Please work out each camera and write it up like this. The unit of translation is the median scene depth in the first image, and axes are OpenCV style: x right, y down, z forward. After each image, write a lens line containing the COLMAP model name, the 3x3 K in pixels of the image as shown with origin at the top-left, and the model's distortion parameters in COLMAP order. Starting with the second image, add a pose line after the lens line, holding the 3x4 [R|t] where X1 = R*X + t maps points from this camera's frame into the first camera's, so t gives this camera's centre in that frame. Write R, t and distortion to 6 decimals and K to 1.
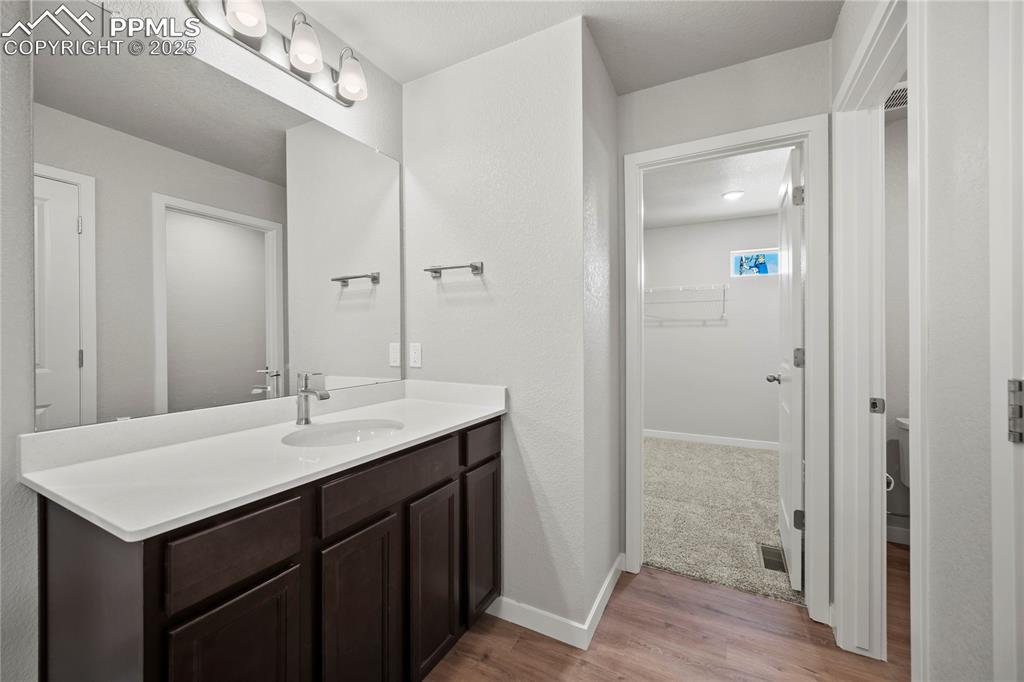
lens RADIAL K [[407.5, 0, 508.8], [0, 407.5, 335.1], [0, 0, 1]] dist [-0.001834, -0.000370]
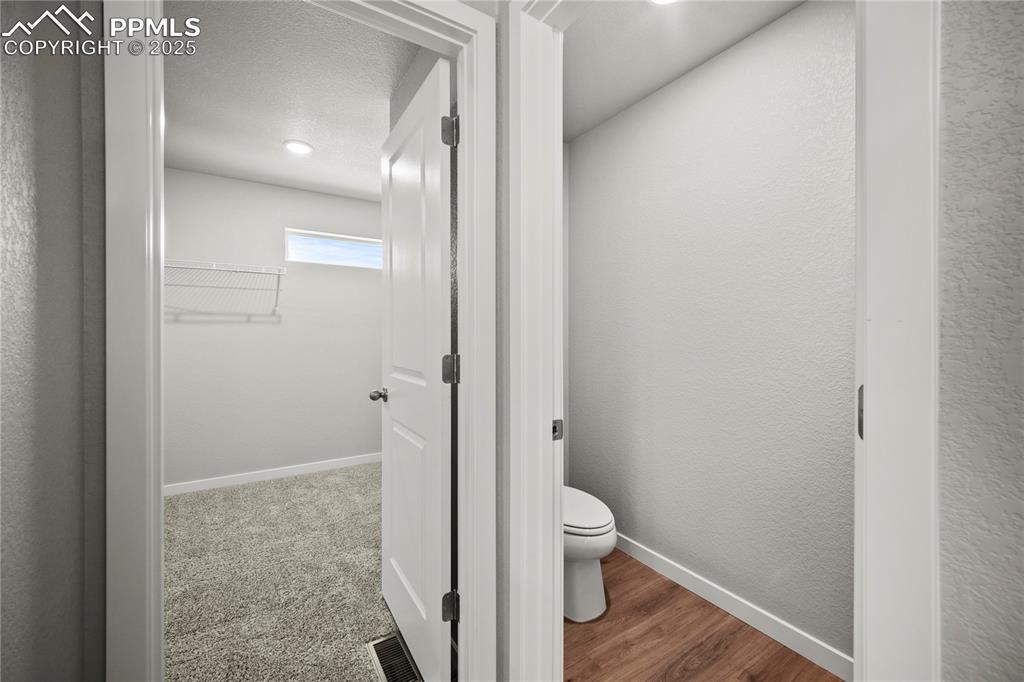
lens RADIAL K [[407.5, 0, 508.8], [0, 407.5, 335.1], [0, 0, 1]] dist [-0.001834, -0.000370]
pose [[0.485013, -0.000071, 0.874507, 0.105295], [-0.000221, 1.000000, 0.000204, -0.000746], [-0.874507, -0.000292, 0.485013, 0.369381]]
